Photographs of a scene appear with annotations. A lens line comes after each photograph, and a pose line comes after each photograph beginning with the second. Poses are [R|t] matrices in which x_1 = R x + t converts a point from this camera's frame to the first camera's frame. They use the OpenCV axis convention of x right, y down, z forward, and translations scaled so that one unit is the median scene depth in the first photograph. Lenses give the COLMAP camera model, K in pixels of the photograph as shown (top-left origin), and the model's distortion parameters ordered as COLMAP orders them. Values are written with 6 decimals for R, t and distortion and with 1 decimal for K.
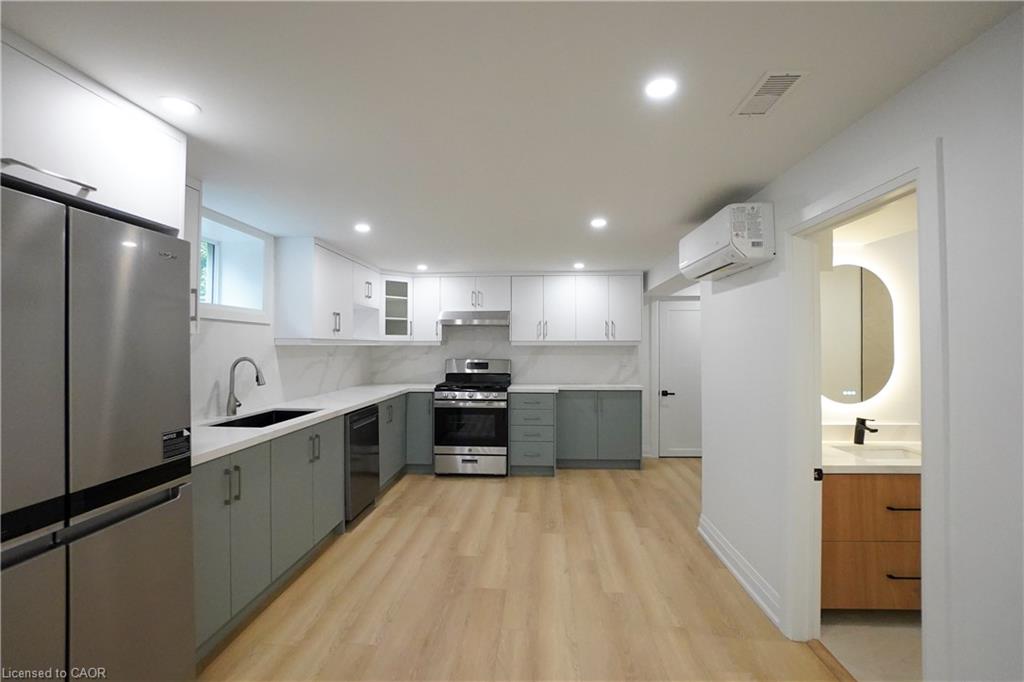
lens RADIAL K [[457.5, 0, 510.8], [0, 457.5, 336.0], [0, 0, 1]] dist [-0.069246, 0.026306]
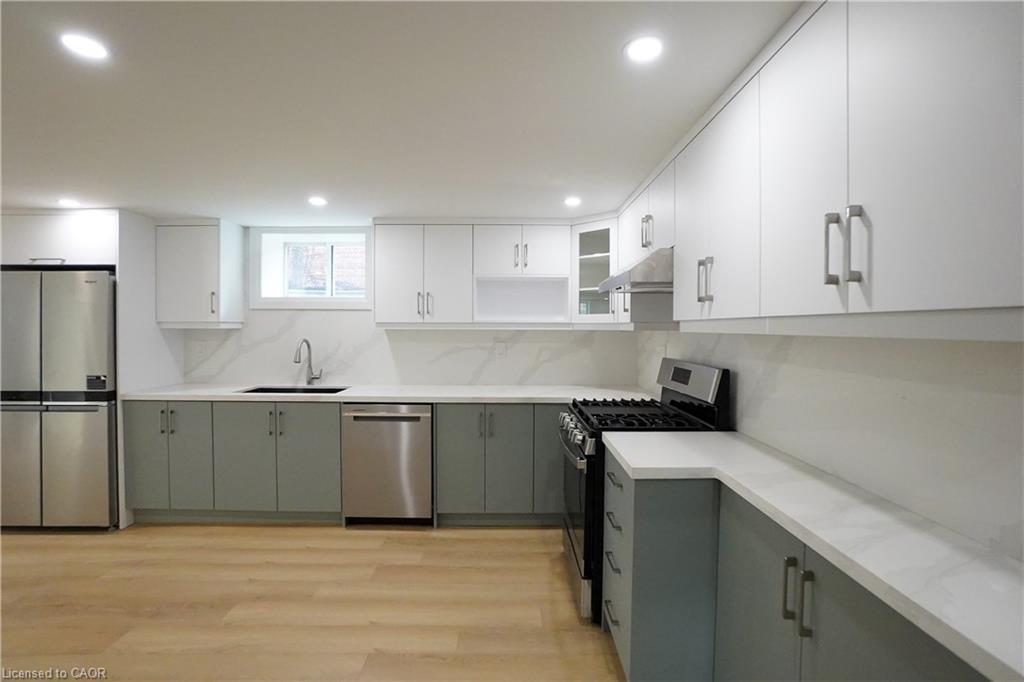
lens RADIAL K [[457.5, 0, 510.8], [0, 457.5, 336.0], [0, 0, 1]] dist [-0.069246, 0.026306]
pose [[0.075656, 0.019370, -0.996946, 0.577426], [0.018414, 0.999614, 0.020819, 0.019877], [0.996964, -0.019932, 0.075270, 1.243994]]
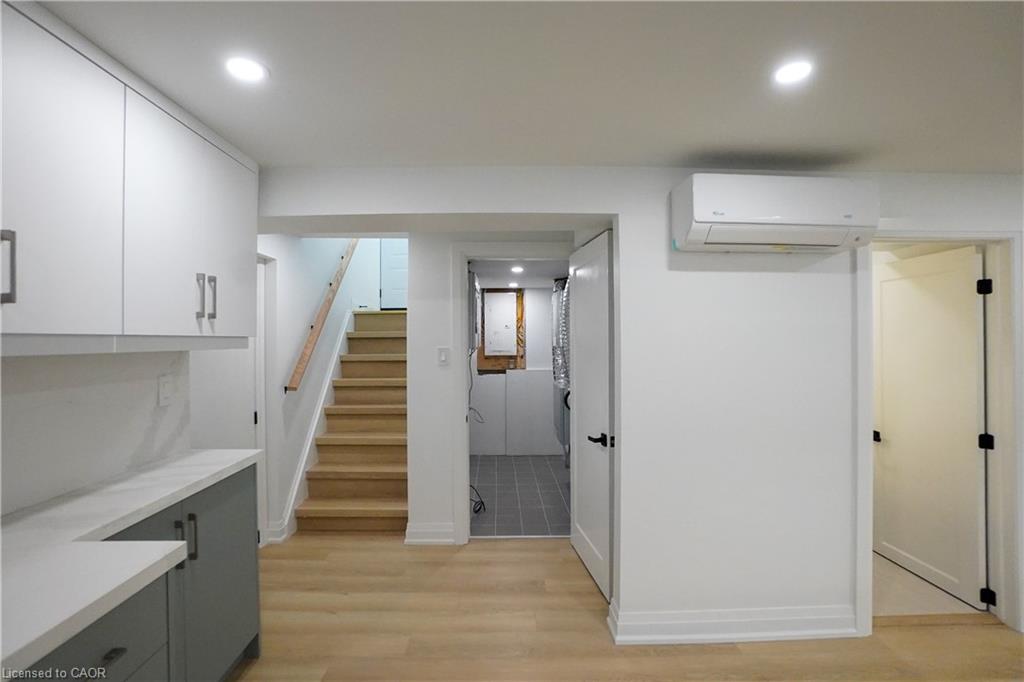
lens RADIAL K [[457.5, 0, 510.8], [0, 457.5, 336.0], [0, 0, 1]] dist [-0.069246, 0.026306]
pose [[-0.102076, 0.007261, 0.994750, -0.182653], [-0.015888, 0.999834, -0.008928, 0.014377], [-0.994650, -0.016716, -0.101944, 1.198448]]
